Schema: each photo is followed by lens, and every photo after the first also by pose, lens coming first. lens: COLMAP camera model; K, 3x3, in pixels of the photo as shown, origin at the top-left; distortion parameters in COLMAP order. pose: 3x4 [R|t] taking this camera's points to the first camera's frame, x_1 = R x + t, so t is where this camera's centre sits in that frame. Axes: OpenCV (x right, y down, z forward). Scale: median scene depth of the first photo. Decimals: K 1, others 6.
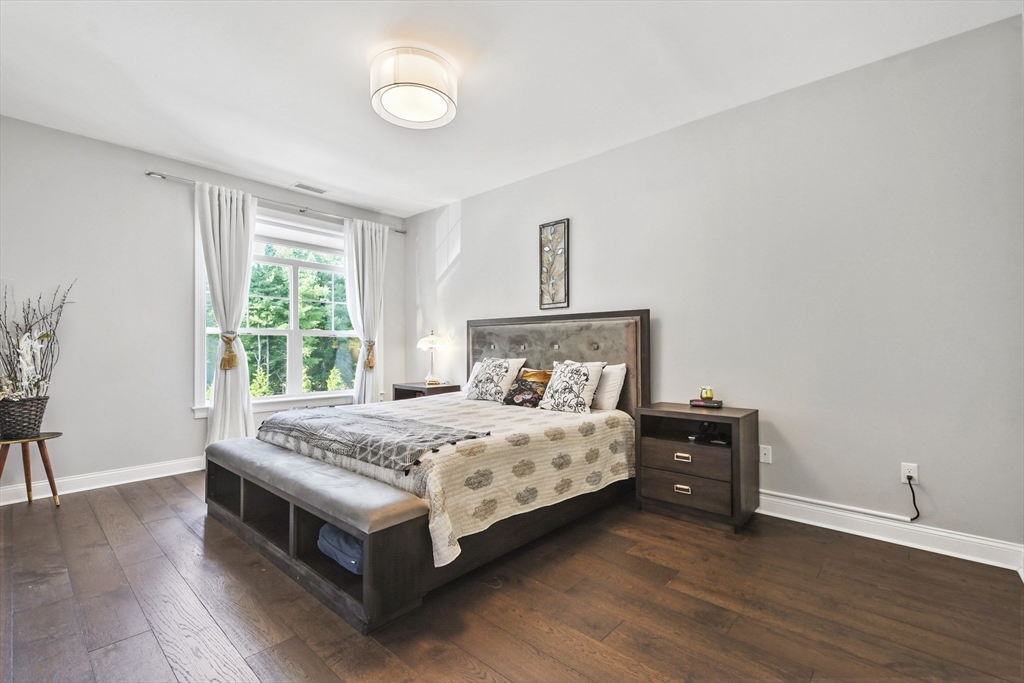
lens RADIAL K [[442.5, 0, 509.5], [0, 442.5, 349.9], [0, 0, 1]] dist [0.027894, -0.013740]
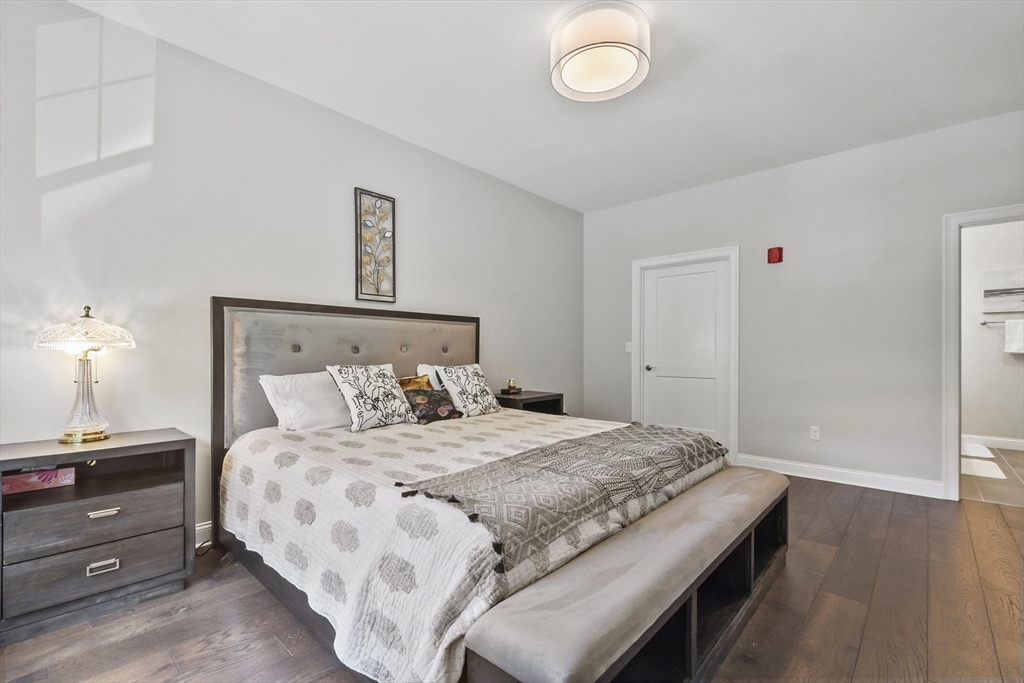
lens RADIAL K [[442.5, 0, 509.5], [0, 442.5, 349.9], [0, 0, 1]] dist [0.027894, -0.013740]
pose [[0.032934, 0.001807, 0.999456, -0.711621], [0.002680, 0.999995, -0.001896, -0.002861], [-0.999454, 0.002741, 0.032929, 0.747900]]
